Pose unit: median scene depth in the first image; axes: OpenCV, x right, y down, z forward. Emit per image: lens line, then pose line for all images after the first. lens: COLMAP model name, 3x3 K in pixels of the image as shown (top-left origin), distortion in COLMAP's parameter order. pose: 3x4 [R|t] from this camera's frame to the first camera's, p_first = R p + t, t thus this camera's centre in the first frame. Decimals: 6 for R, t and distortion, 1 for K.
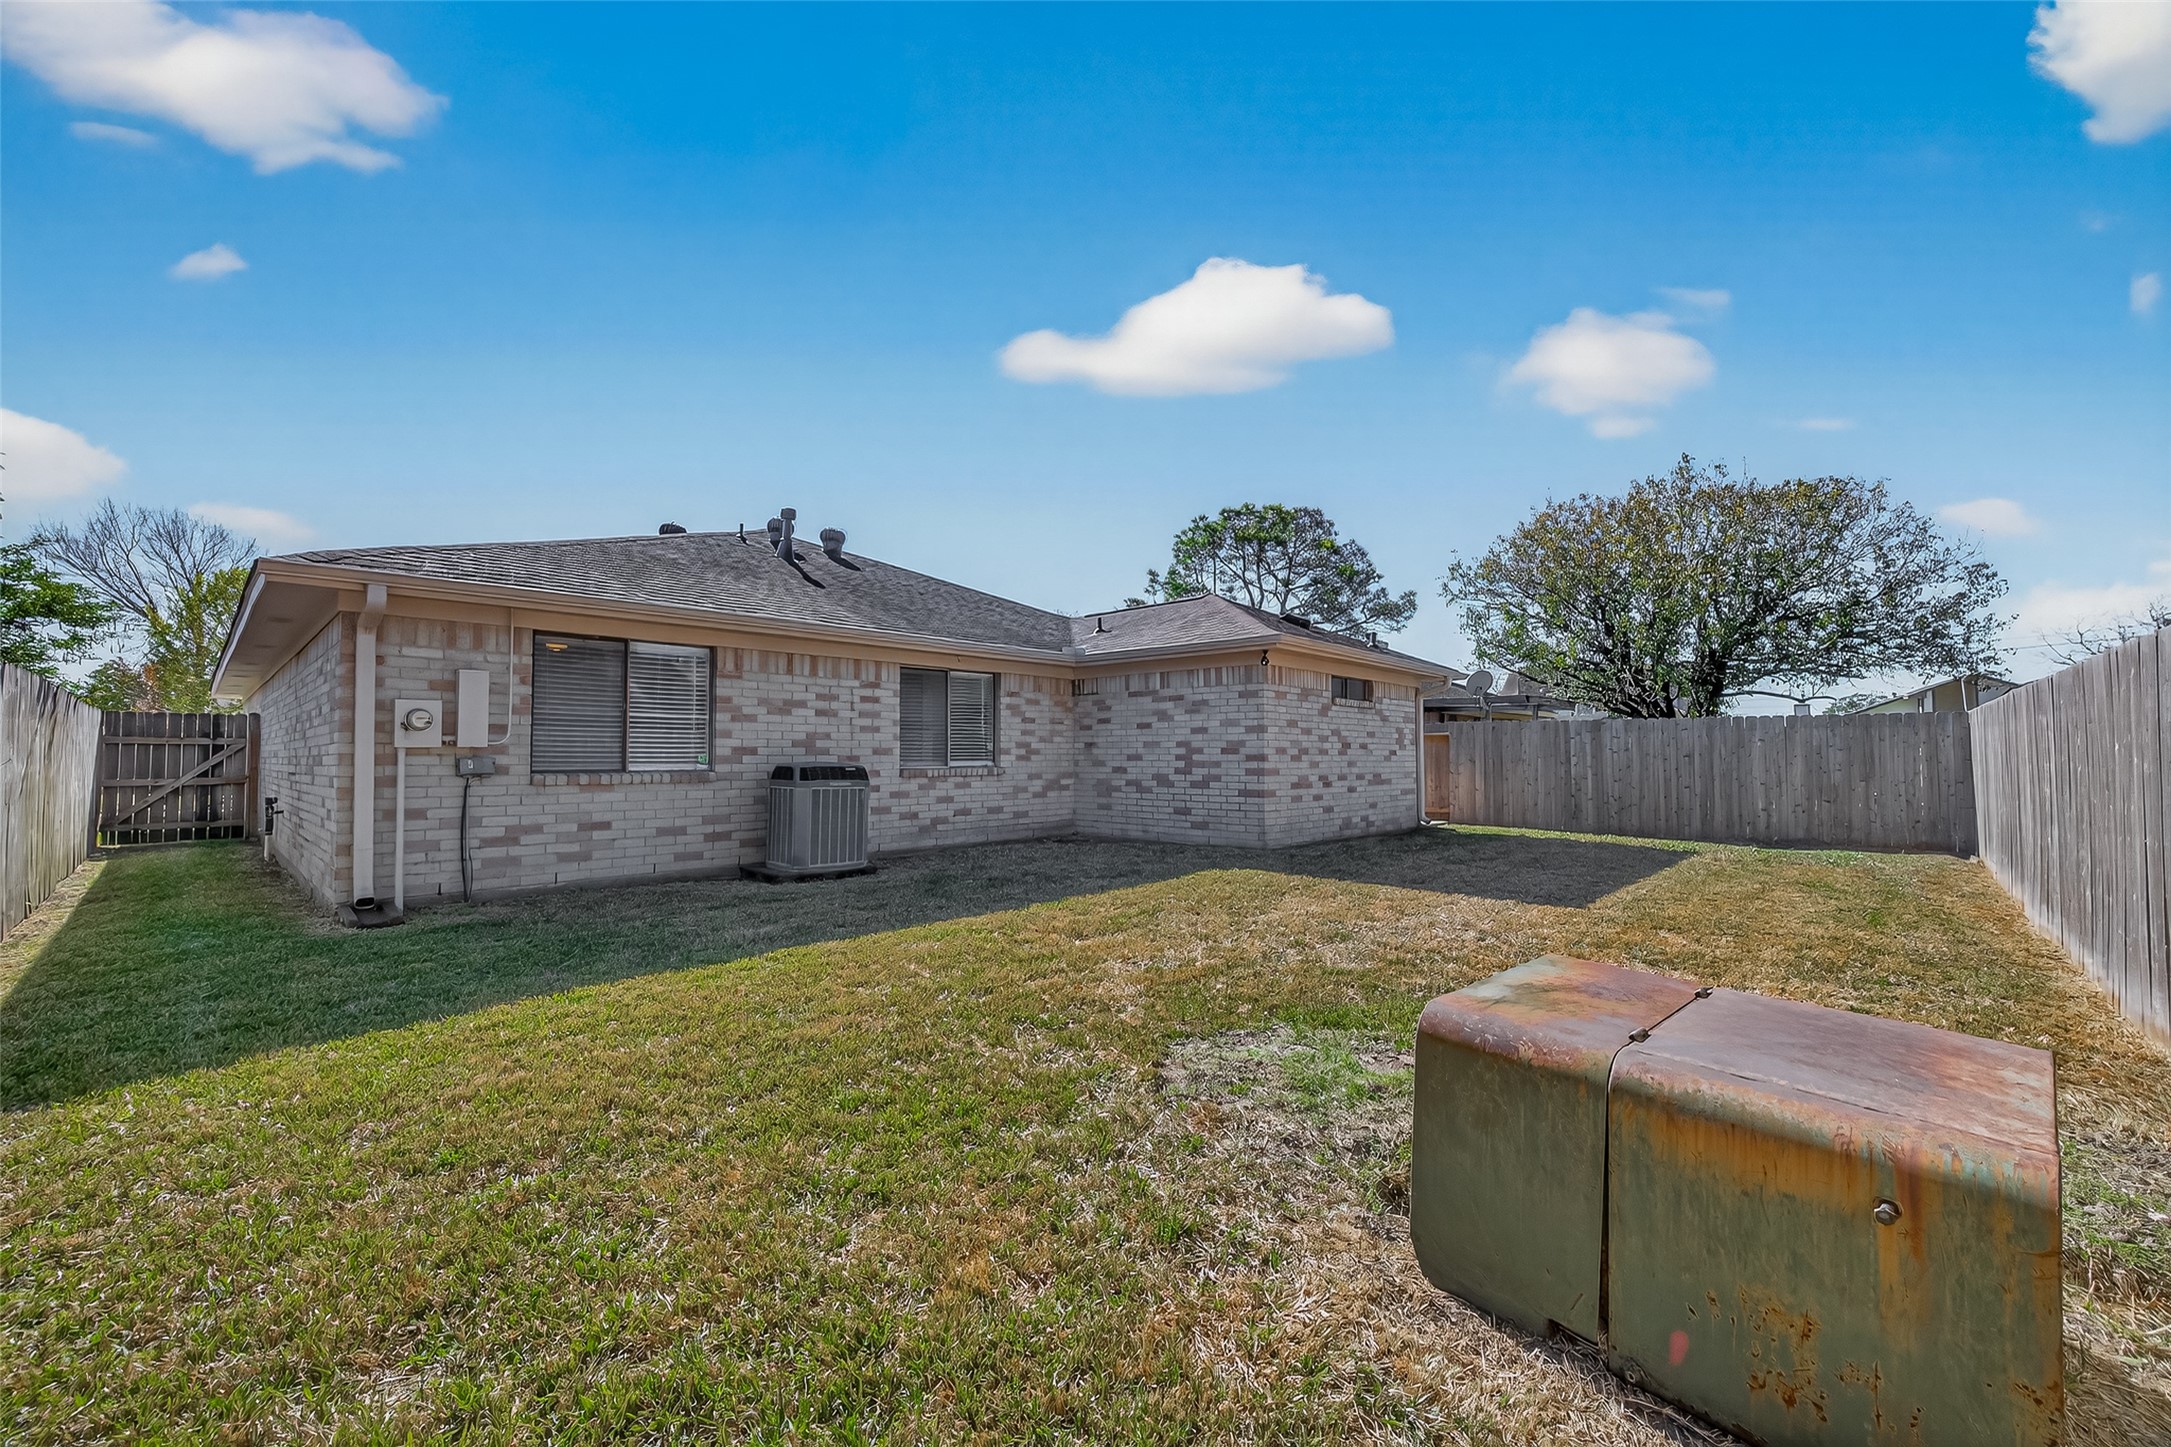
lens RADIAL K [[850.5, 0, 1093.6], [0, 850.5, 727.4], [0, 0, 1]] dist [-0.005338, 0.000104]
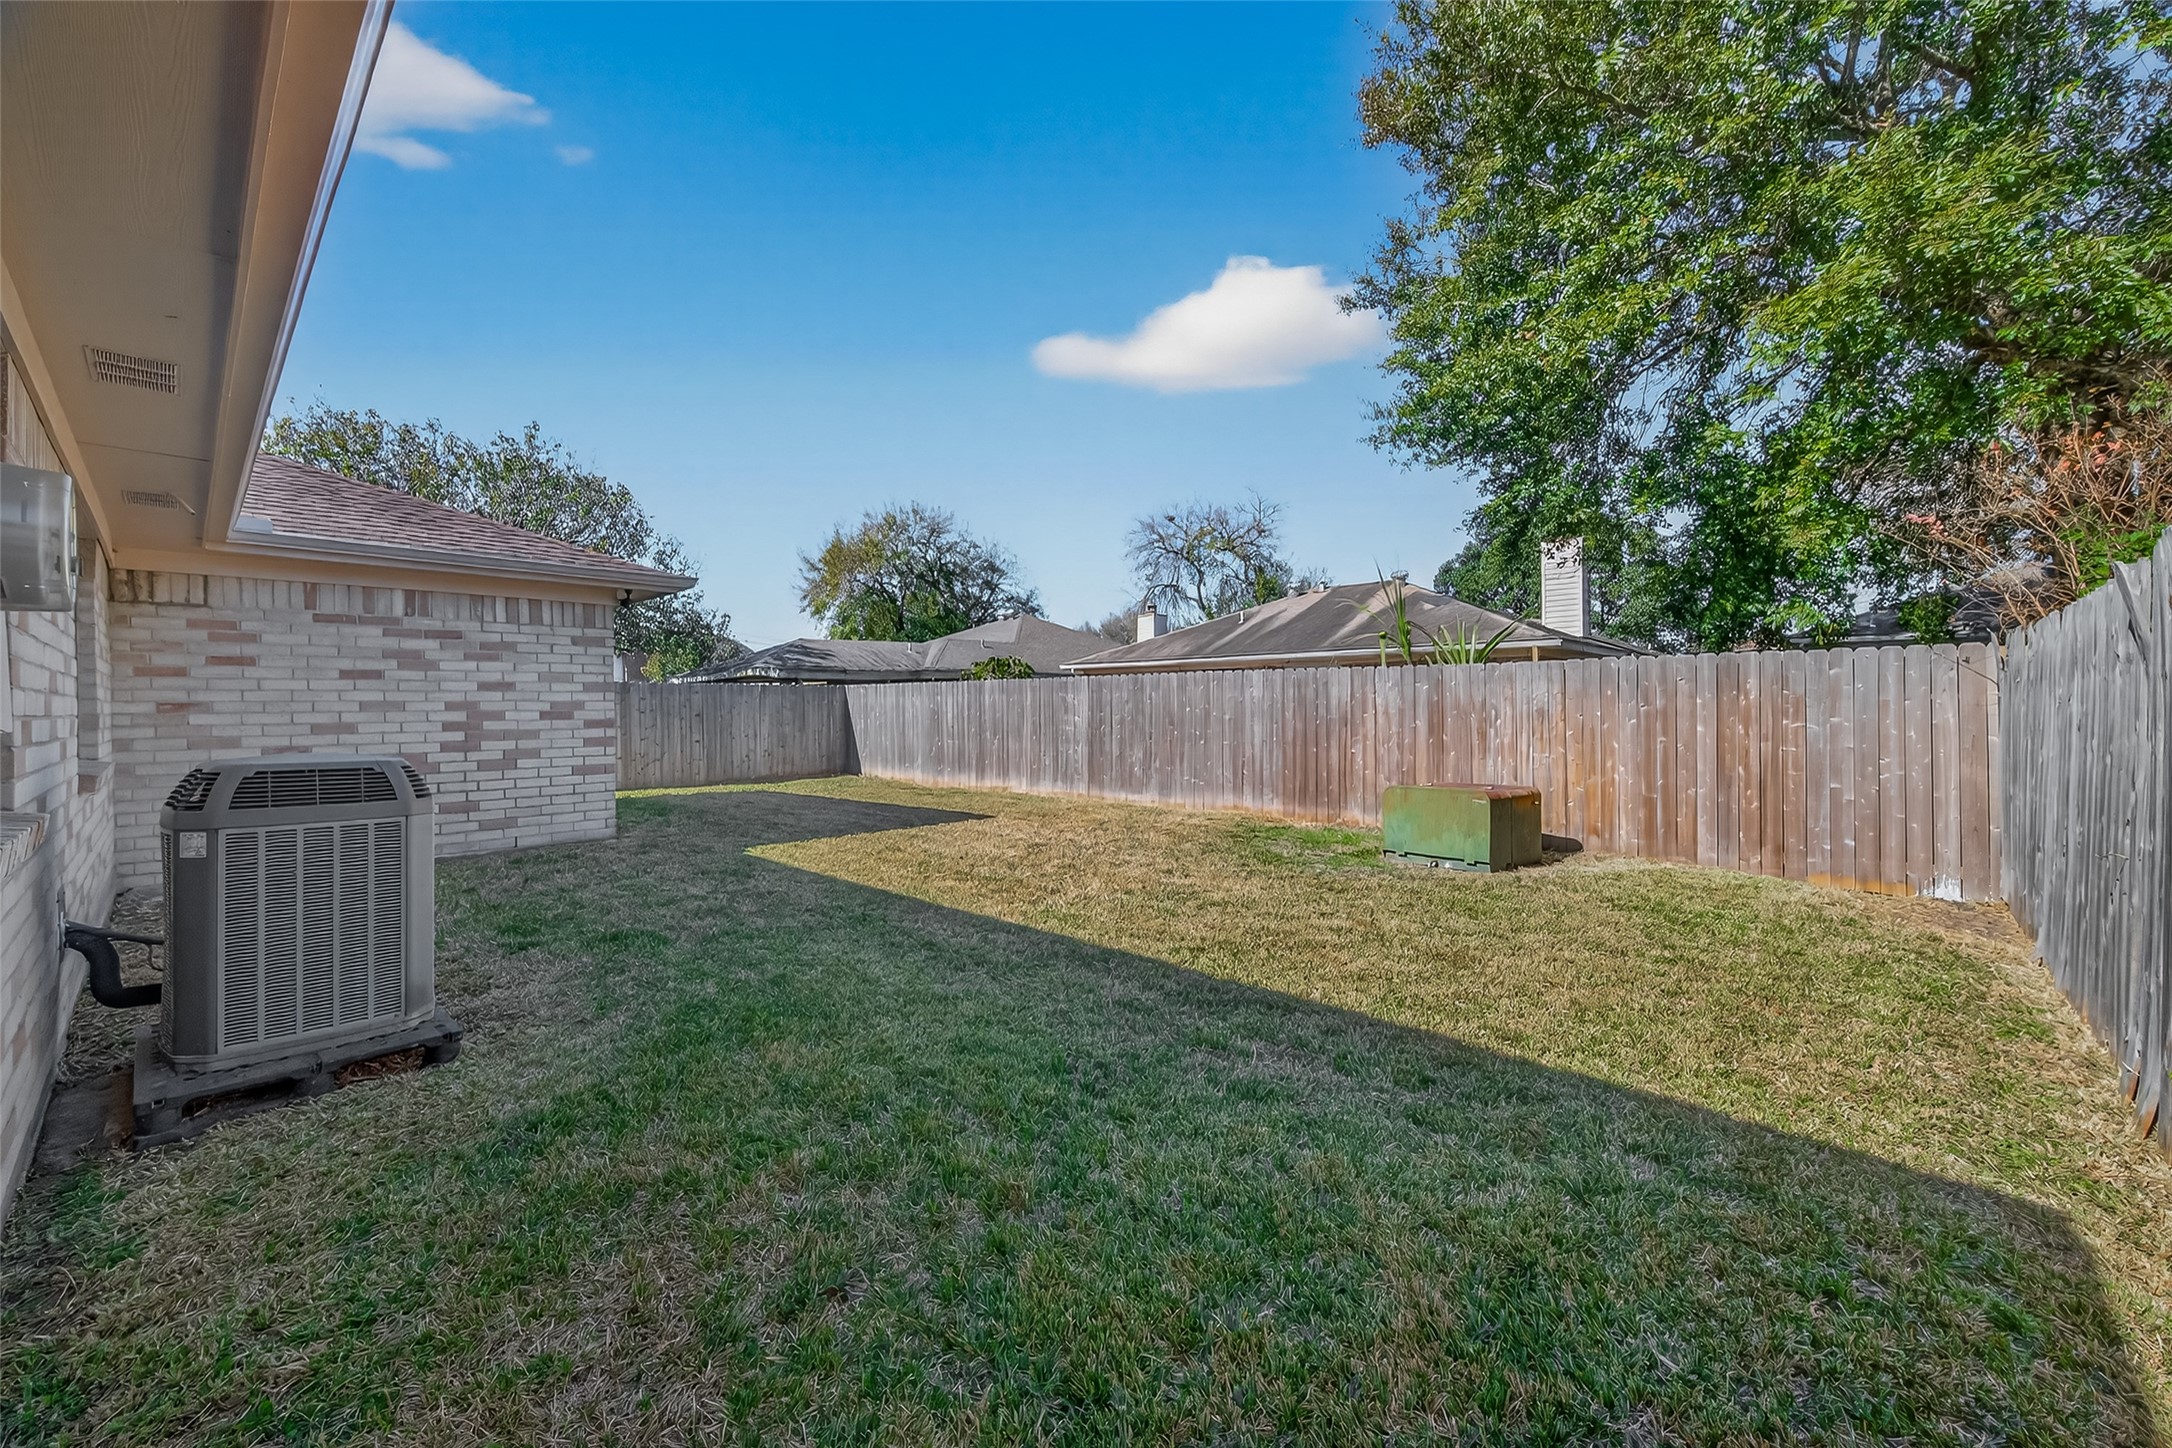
lens RADIAL K [[850.9, 0, 1081.4], [0, 850.9, 711.2], [0, 0, 1]] dist [-0.005338, 0.000104]
pose [[0.029559, -0.004892, 0.999551, -0.585881], [-0.027714, 0.999600, 0.005712, 0.007397], [-0.999179, -0.027871, 0.029411, 0.541038]]
